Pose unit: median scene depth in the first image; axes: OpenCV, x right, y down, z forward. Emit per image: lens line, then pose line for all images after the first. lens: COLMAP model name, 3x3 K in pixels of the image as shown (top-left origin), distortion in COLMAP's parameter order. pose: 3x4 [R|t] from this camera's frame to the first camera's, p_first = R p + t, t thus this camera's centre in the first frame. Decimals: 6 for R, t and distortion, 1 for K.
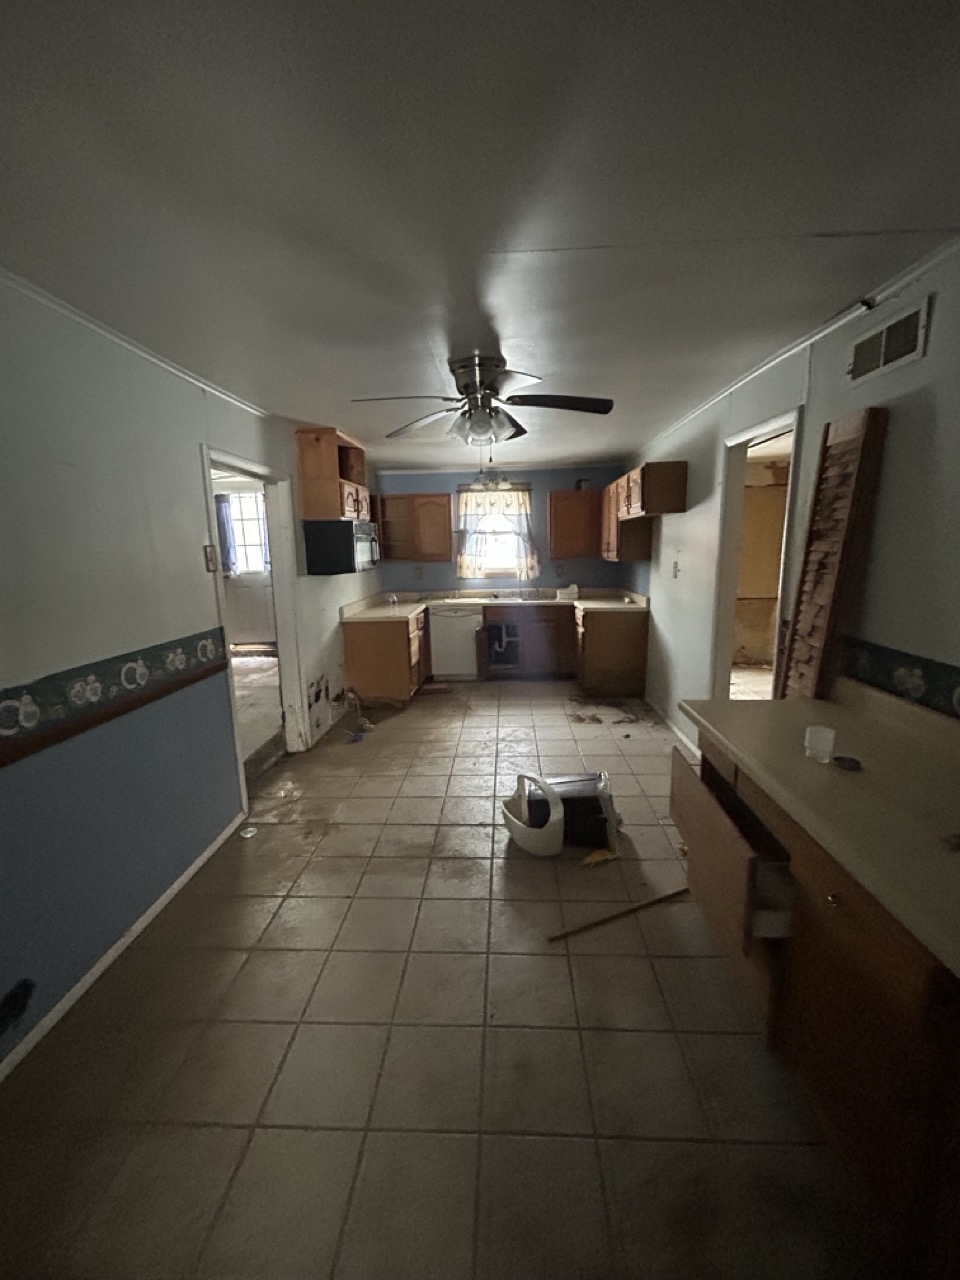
lens RADIAL K [[520.3, 0, 487.2], [0, 520.3, 641.8], [0, 0, 1]] dist [0.003700, -0.000560]
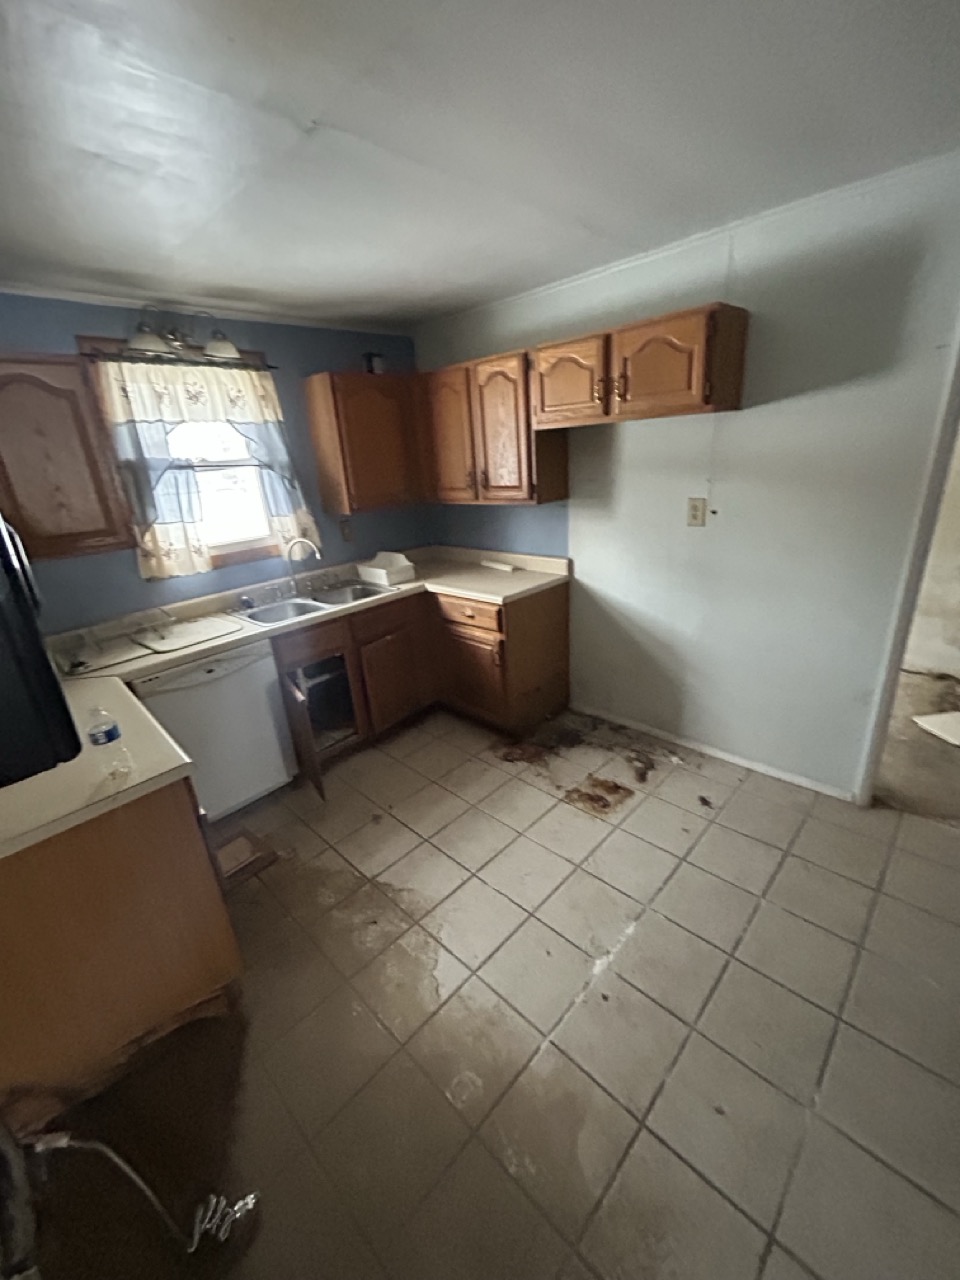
lens RADIAL K [[520.3, 0, 476.3], [0, 520.3, 636.4], [0, 0, 1]] dist [0.003700, -0.000560]
pose [[0.668146, -0.274928, 0.691372, -0.191397], [0.187337, 0.961452, 0.201284, -0.122161], [-0.720060, -0.004968, 0.693894, 0.554977]]
